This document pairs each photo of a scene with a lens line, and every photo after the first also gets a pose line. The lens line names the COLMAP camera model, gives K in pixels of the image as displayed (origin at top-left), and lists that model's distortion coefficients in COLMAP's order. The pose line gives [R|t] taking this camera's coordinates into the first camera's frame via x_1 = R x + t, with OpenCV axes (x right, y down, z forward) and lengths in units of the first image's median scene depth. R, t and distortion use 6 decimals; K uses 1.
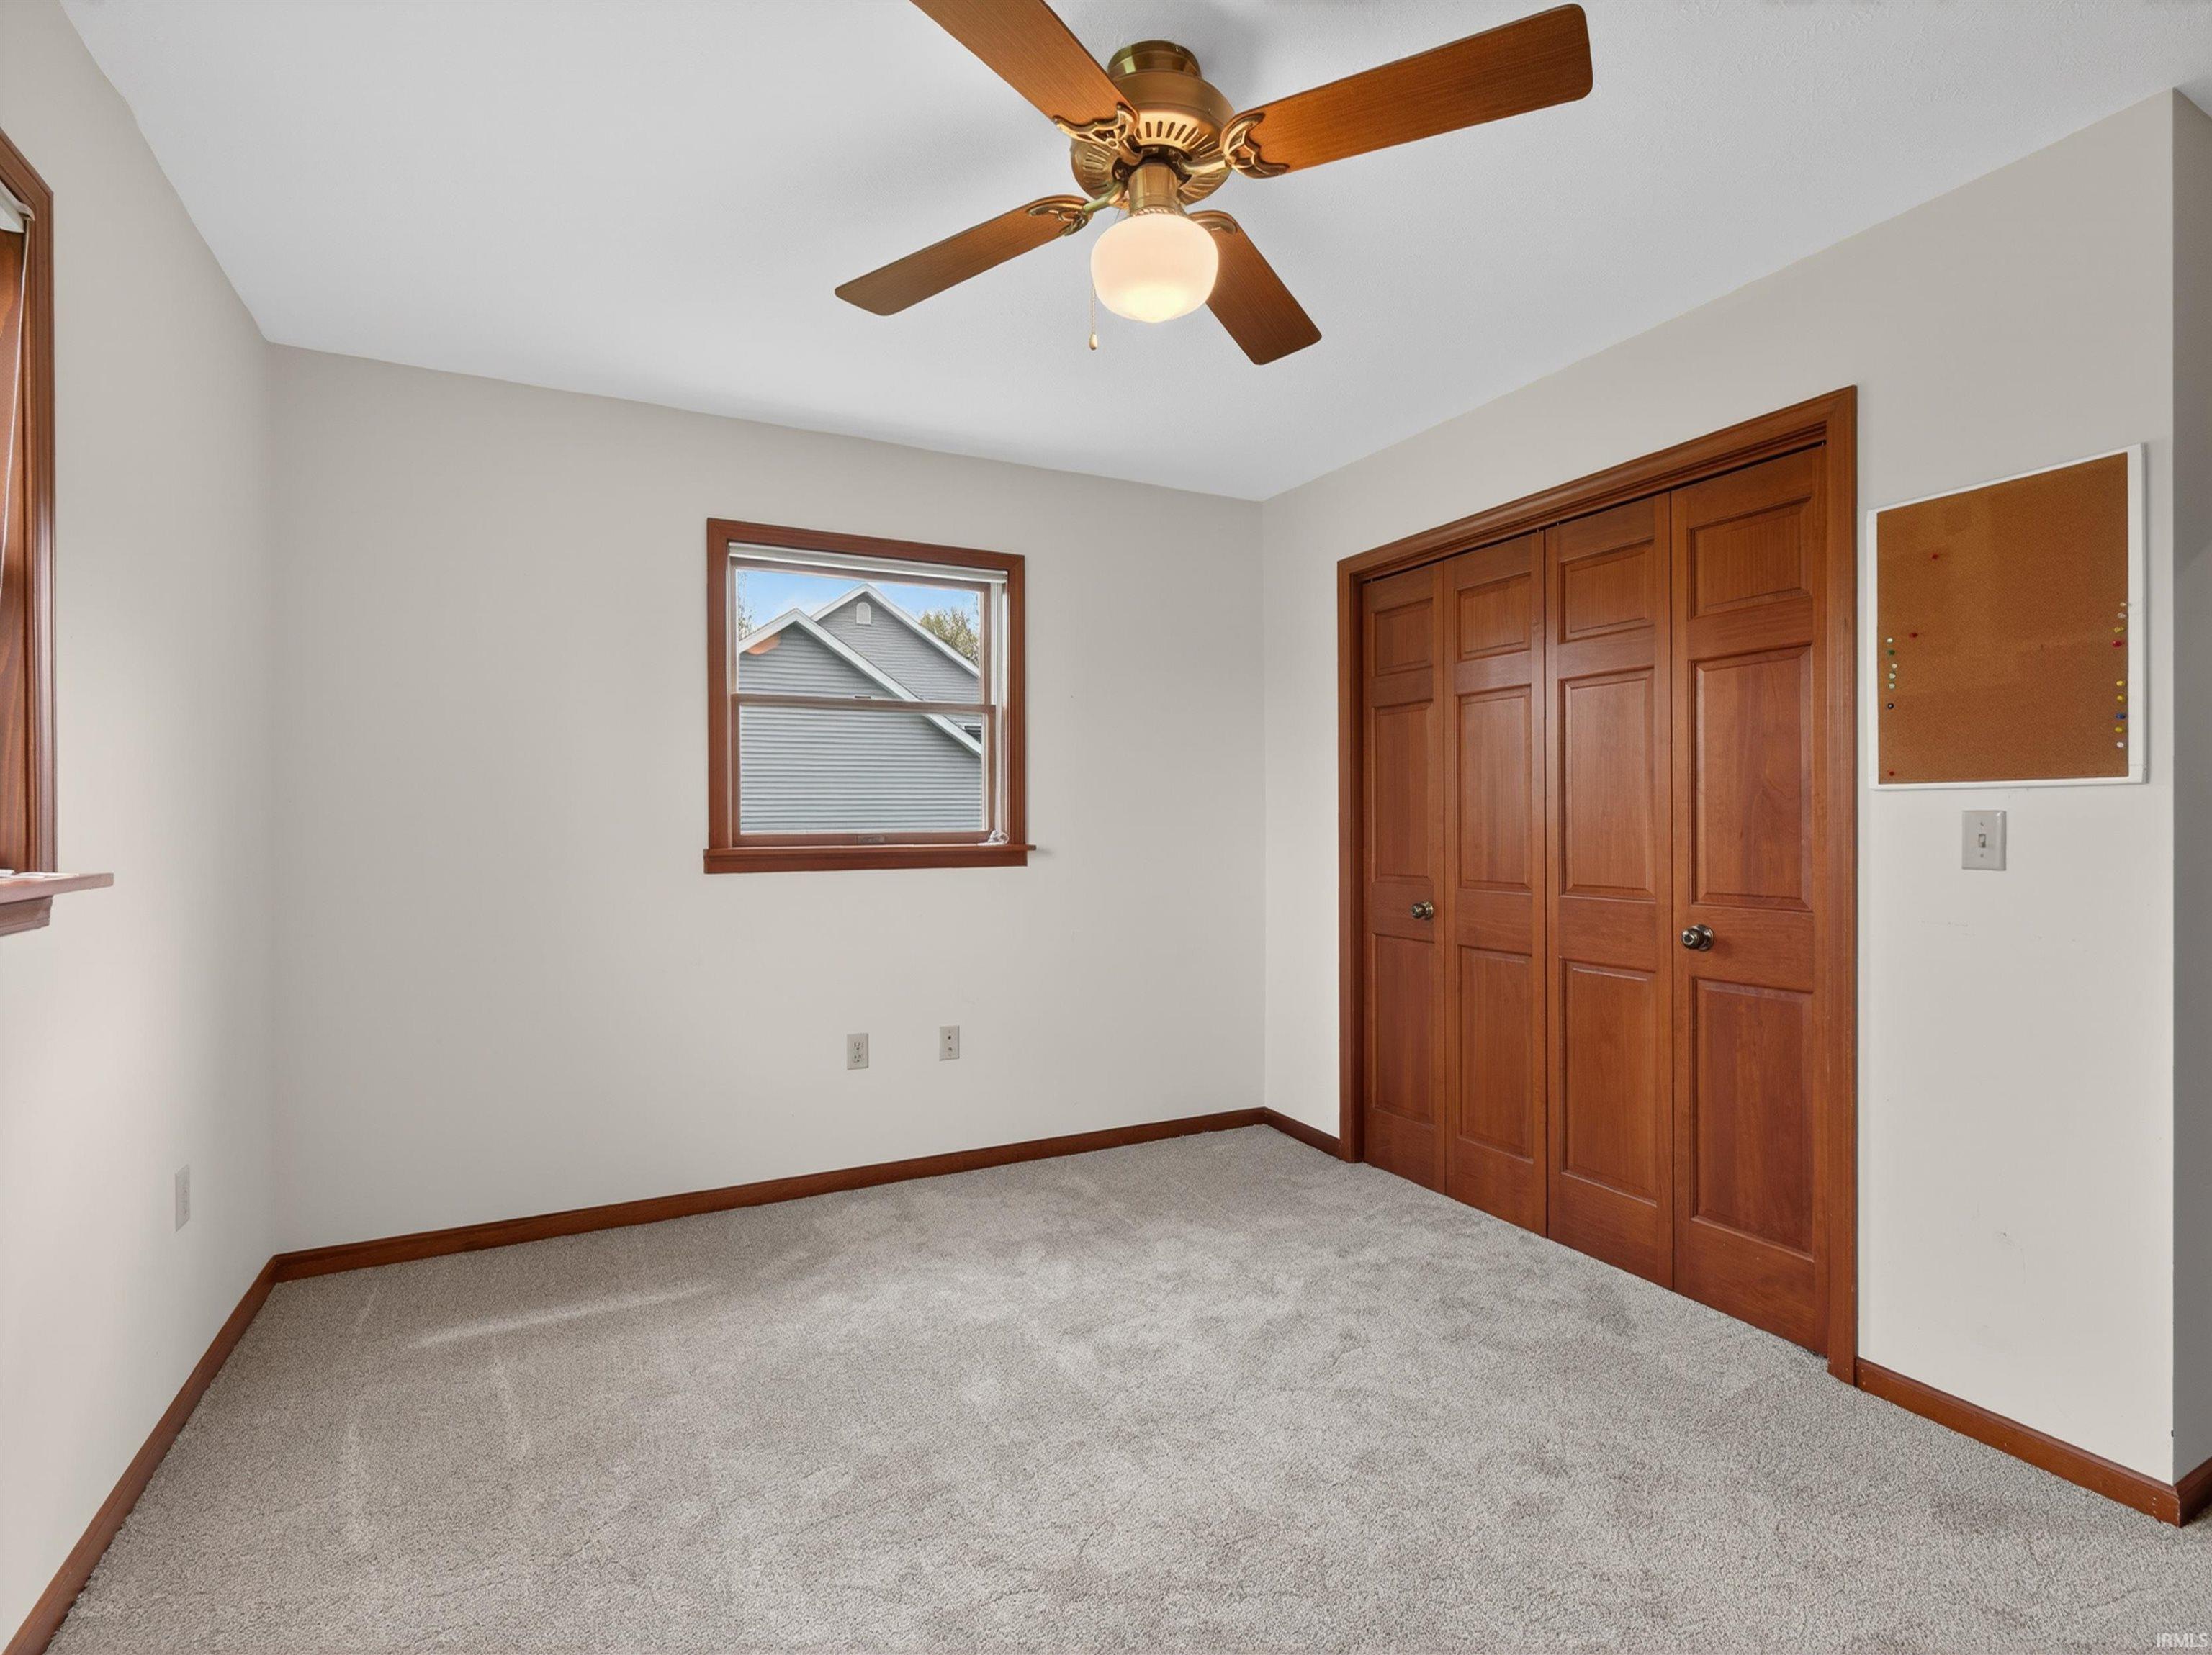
lens RADIAL K [[1042.2, 0, 1076.5], [0, 1042.2, 820.0], [0, 0, 1]] dist [0.001081, -0.000715]
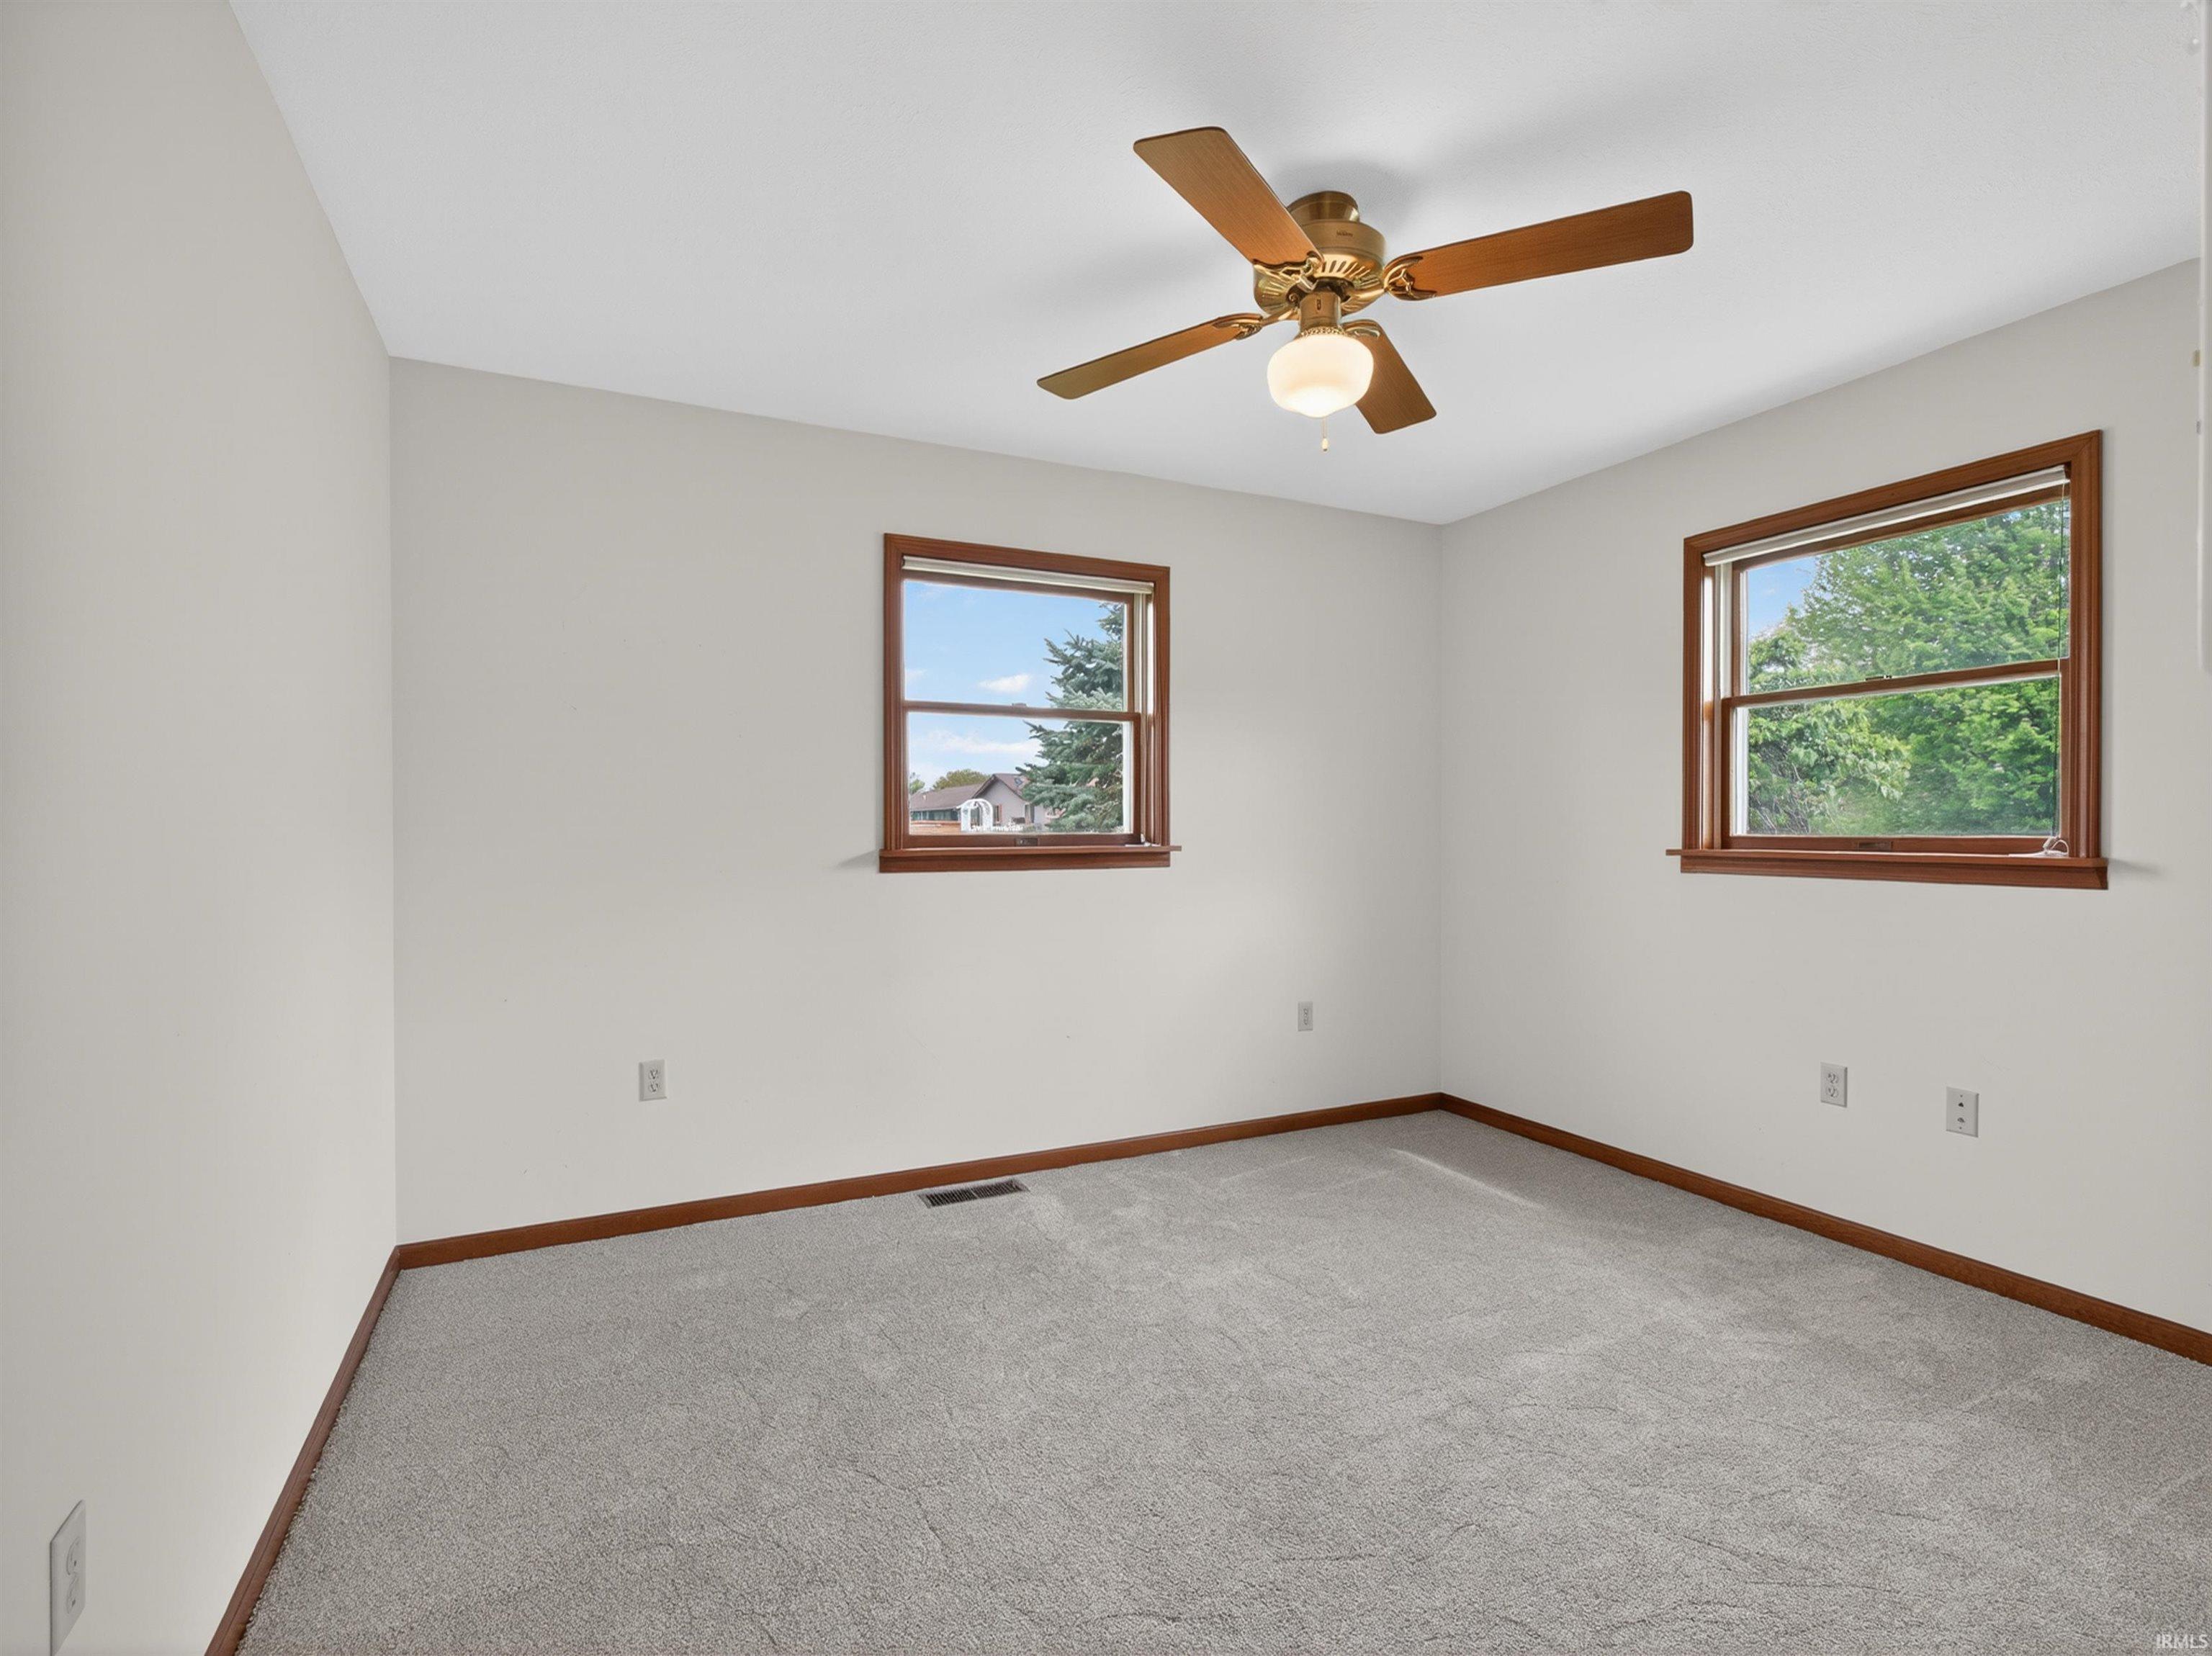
lens RADIAL K [[1042.3, 0, 1119.3], [0, 1042.3, 829.5], [0, 0, 1]] dist [0.001081, -0.000715]
pose [[0.022196, 0.010275, -0.999701, 0.720938], [0.002751, 0.999943, 0.010339, -0.005121], [0.999750, -0.002980, 0.022166, 0.412641]]
